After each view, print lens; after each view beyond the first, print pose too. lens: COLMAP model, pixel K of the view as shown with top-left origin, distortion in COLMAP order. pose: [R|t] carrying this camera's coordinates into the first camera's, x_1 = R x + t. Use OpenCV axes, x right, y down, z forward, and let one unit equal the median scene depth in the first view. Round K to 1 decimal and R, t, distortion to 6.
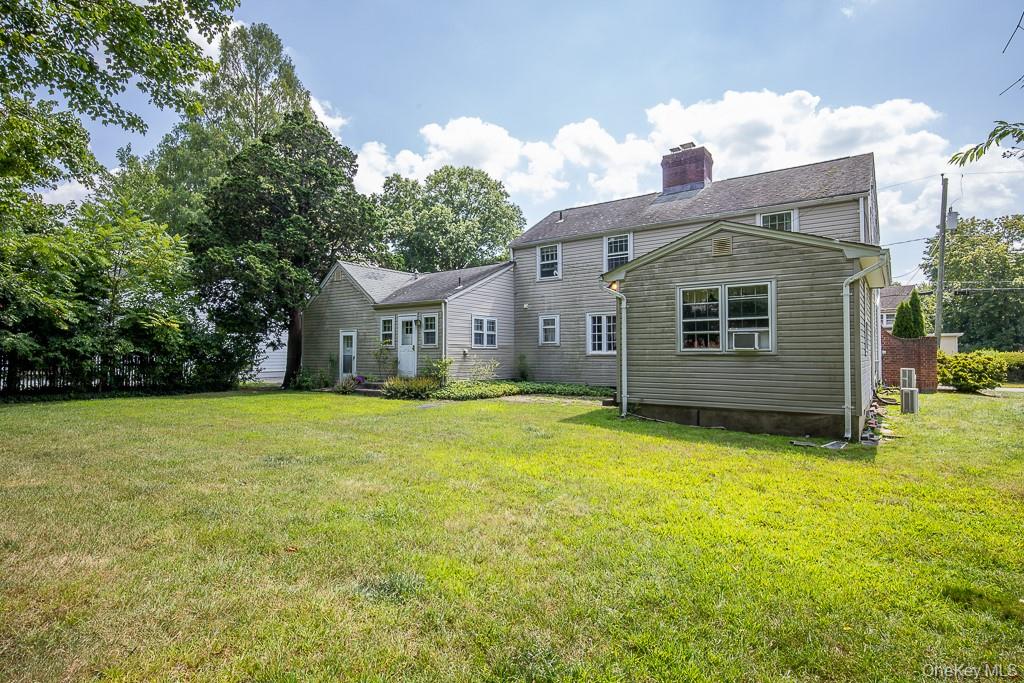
lens RADIAL K [[508.1, 0, 509.1], [0, 508.1, 346.7], [0, 0, 1]] dist [-0.008839, -0.000464]
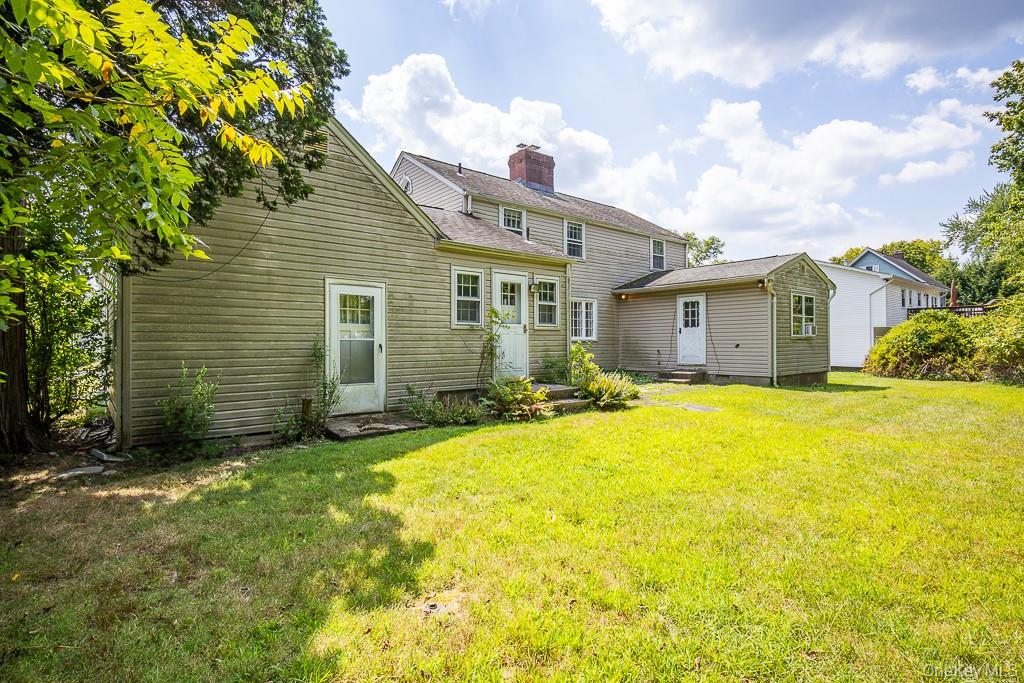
lens RADIAL K [[508.1, 0, 505.3], [0, 508.1, 335.7], [0, 0, 1]] dist [-0.008839, -0.000464]
pose [[0.254609, 0.012493, 0.966963, -0.778595], [-0.006405, 0.999916, -0.011233, 0.017184], [-0.967023, -0.003333, 0.254668, 0.867645]]
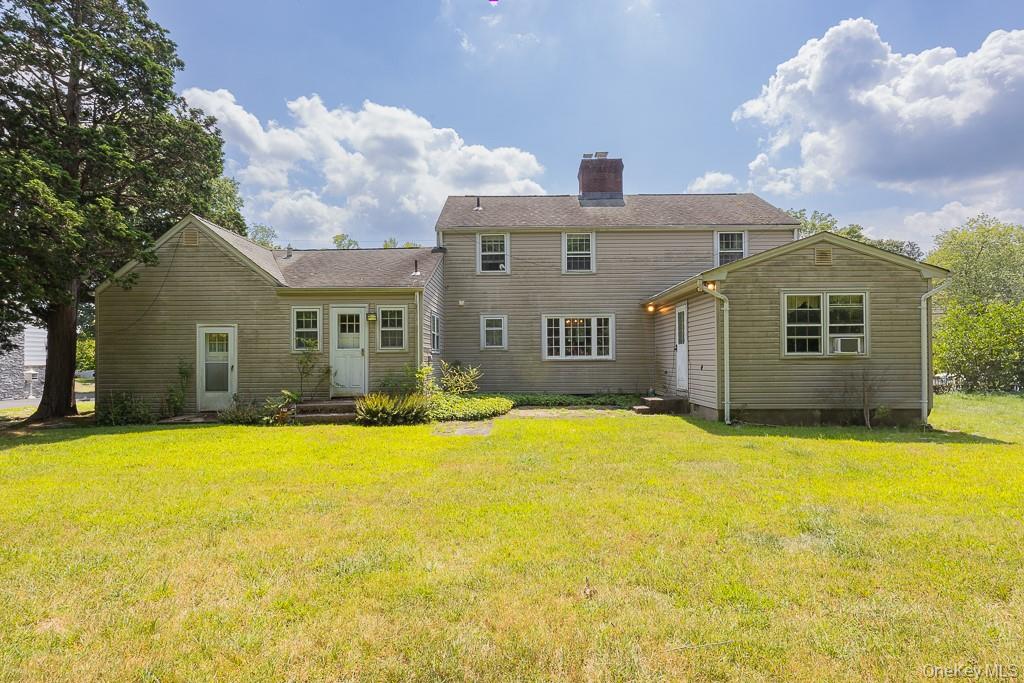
lens RADIAL K [[508.1, 0, 508.6], [0, 508.1, 357.0], [0, 0, 1]] dist [-0.008839, -0.000464]
pose [[0.820734, -0.003277, 0.571302, -0.426787], [-0.001186, 0.999972, 0.007439, 0.003155], [-0.571310, -0.006783, 0.820706, 0.297249]]
